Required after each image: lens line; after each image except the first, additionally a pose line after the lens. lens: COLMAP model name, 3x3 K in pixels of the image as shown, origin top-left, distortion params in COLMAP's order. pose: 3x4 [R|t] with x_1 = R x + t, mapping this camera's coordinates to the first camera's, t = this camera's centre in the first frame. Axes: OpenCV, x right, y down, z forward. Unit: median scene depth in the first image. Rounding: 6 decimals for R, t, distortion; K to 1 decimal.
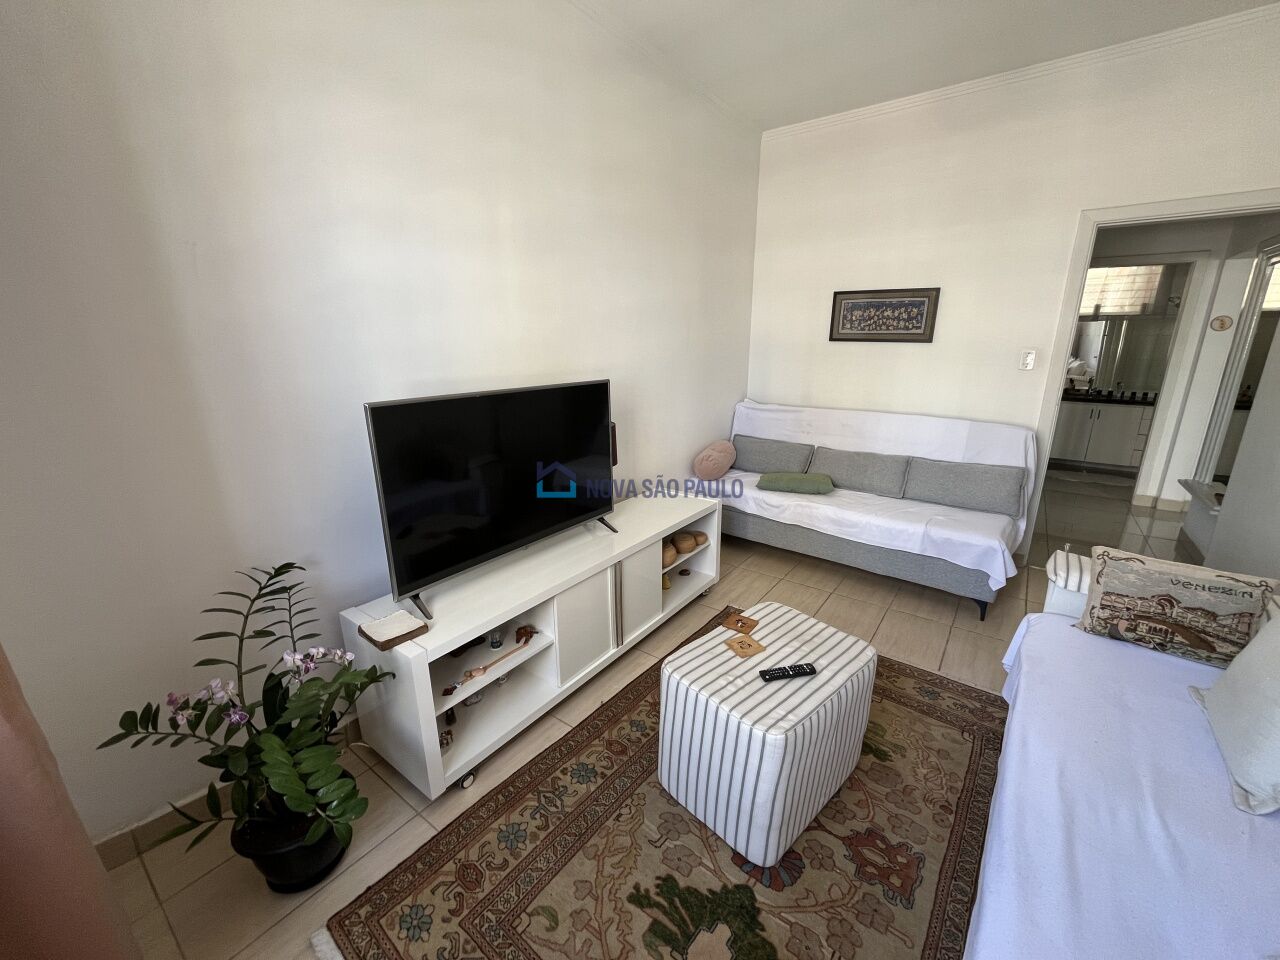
lens RADIAL K [[517.8, 0, 637.7], [0, 517.8, 479.5], [0, 0, 1]] dist [-0.003296, 0.000461]
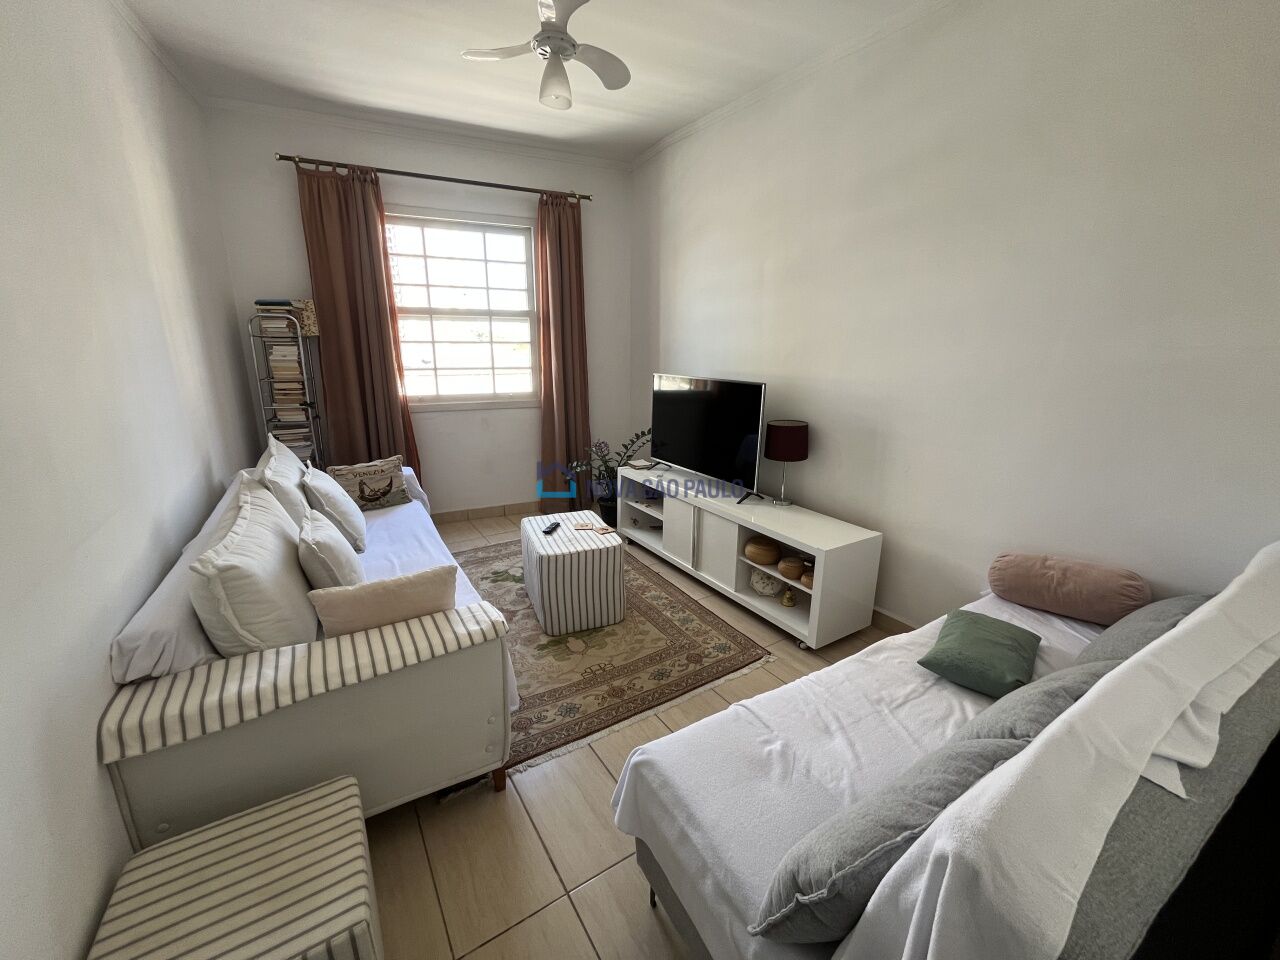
lens RADIAL K [[517.8, 0, 631.1], [0, 517.8, 478.4], [0, 0, 1]] dist [-0.003296, 0.000461]
pose [[-0.368312, 0.231289, -0.900473, 1.673367], [-0.250231, 0.908157, 0.335612, -0.441405], [0.895394, 0.348936, -0.276609, 1.575592]]
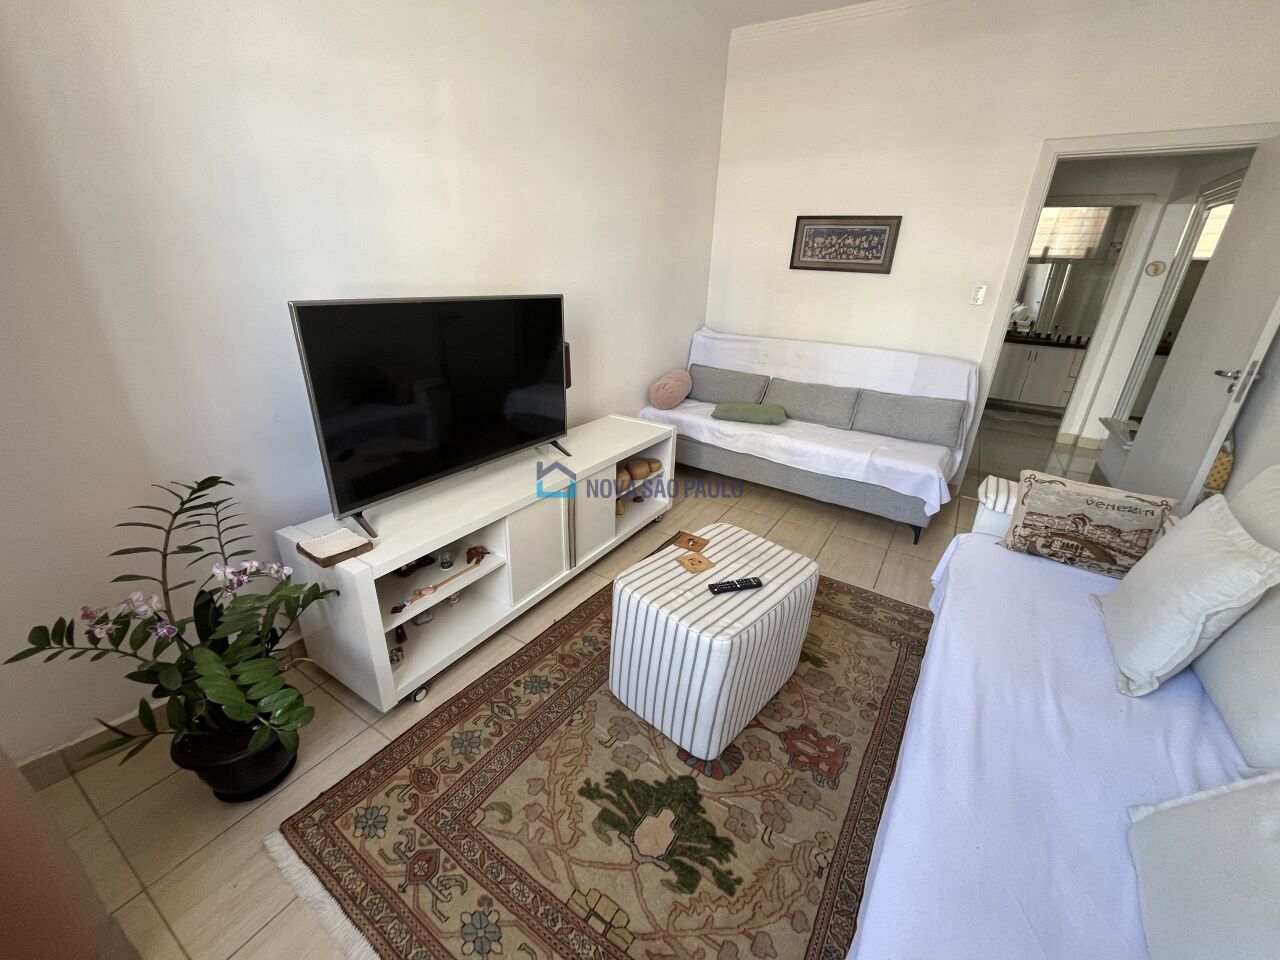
lens RADIAL K [[517.8, 0, 637.8], [0, 517.8, 479.7], [0, 0, 1]] dist [-0.003296, 0.000461]
pose [[0.996166, 0.007909, 0.087124, 0.002994], [-0.018301, 0.992710, 0.119132, 0.038897], [-0.085547, -0.120270, 0.989048, 0.015496]]
